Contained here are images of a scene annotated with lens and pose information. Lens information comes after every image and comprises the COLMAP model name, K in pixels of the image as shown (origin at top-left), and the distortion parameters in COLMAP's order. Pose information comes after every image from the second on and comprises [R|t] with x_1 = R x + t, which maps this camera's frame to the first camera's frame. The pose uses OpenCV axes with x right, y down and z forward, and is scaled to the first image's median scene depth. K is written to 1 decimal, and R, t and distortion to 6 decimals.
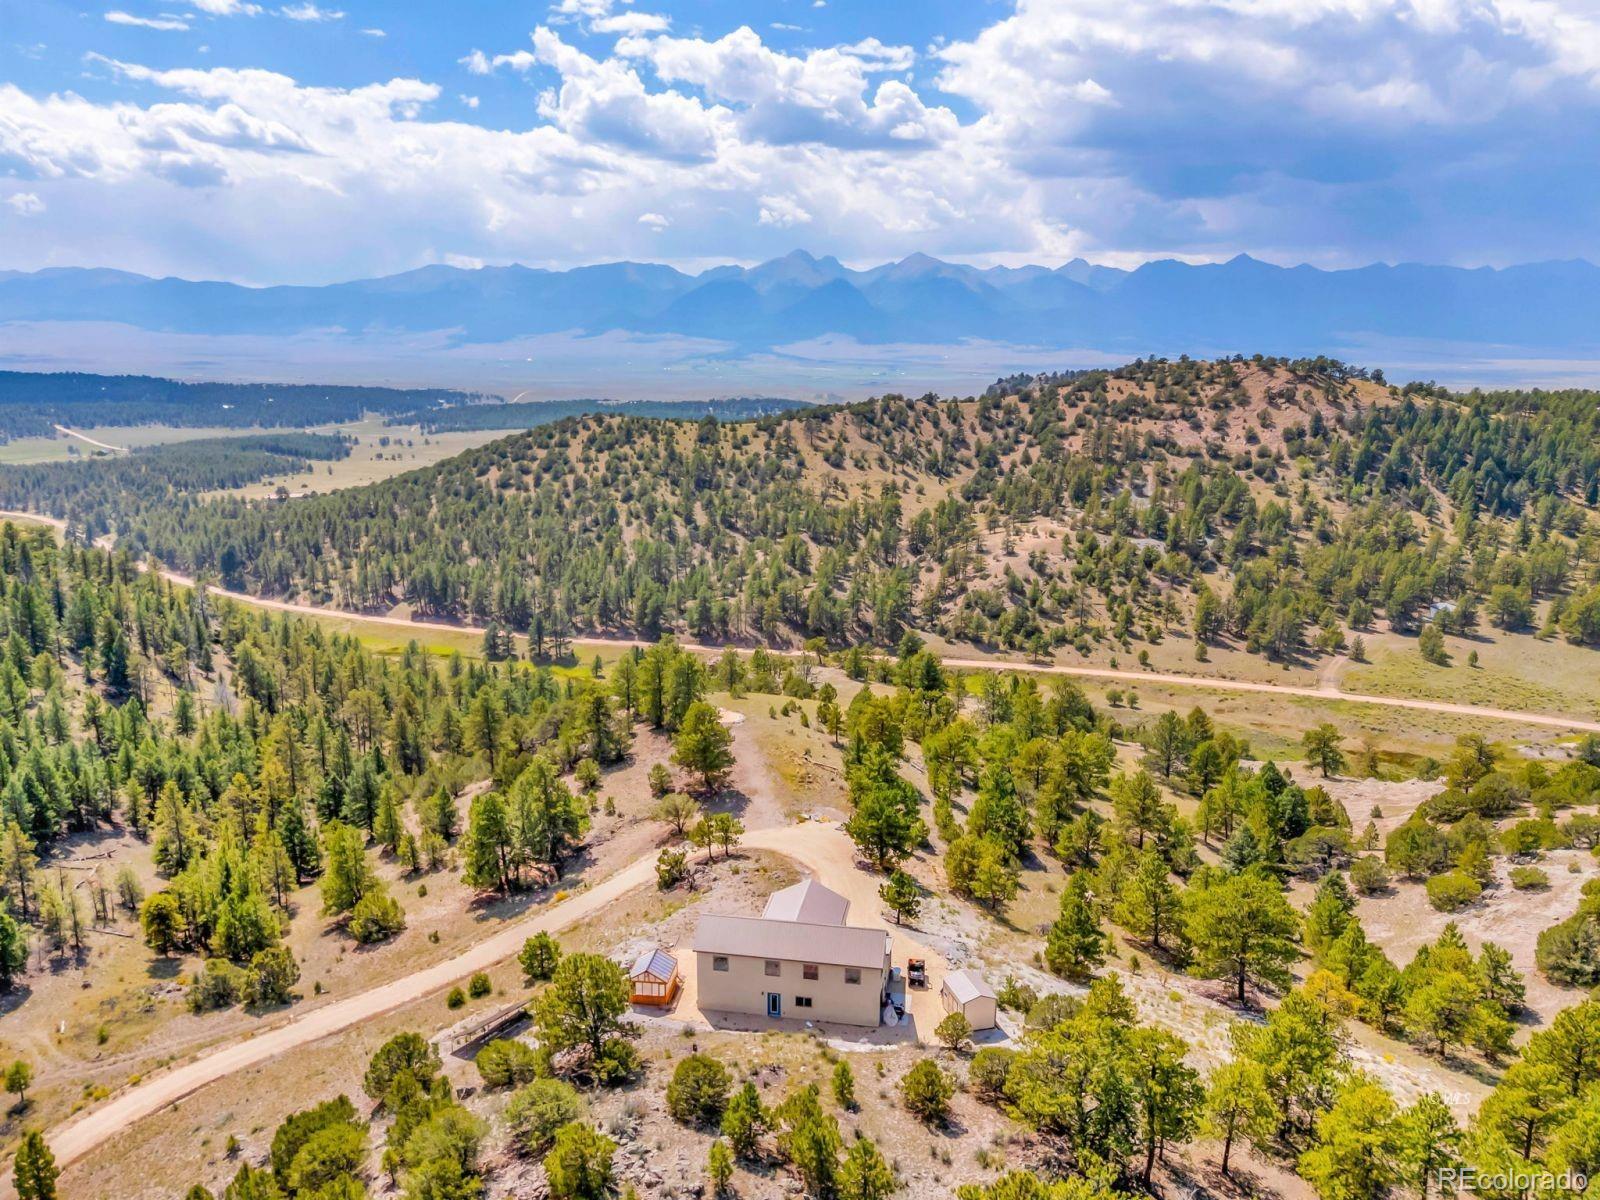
lens RADIAL K [[1207.4, 0, 829.2], [0, 1207.4, 596.8], [0, 0, 1]] dist [0.089146, -0.095147]
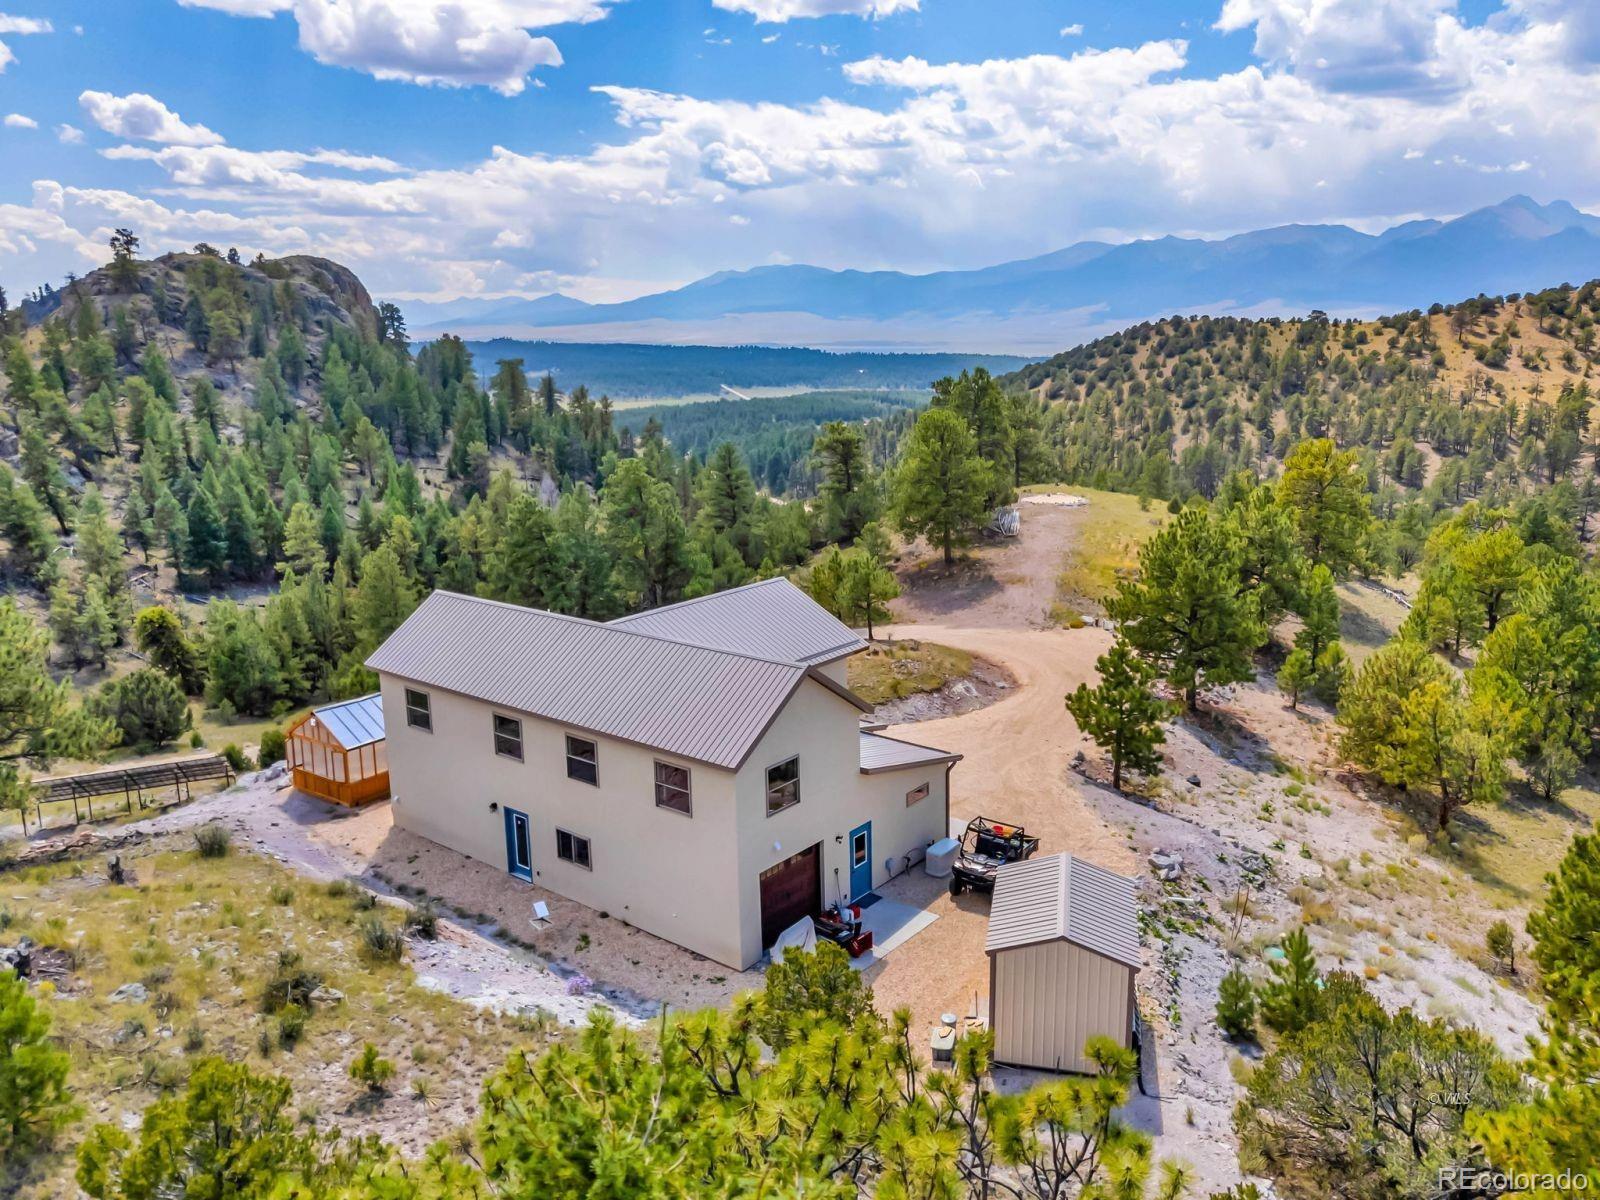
lens RADIAL K [[1207.4, 0, 829.2], [0, 1207.4, 596.8], [0, 0, 1]] dist [0.089146, -0.095147]
pose [[0.862096, 0.076551, -0.500930, 0.043586], [-0.080991, 0.996631, 0.012918, 0.054959], [0.500231, 0.029434, 0.865392, 0.161195]]
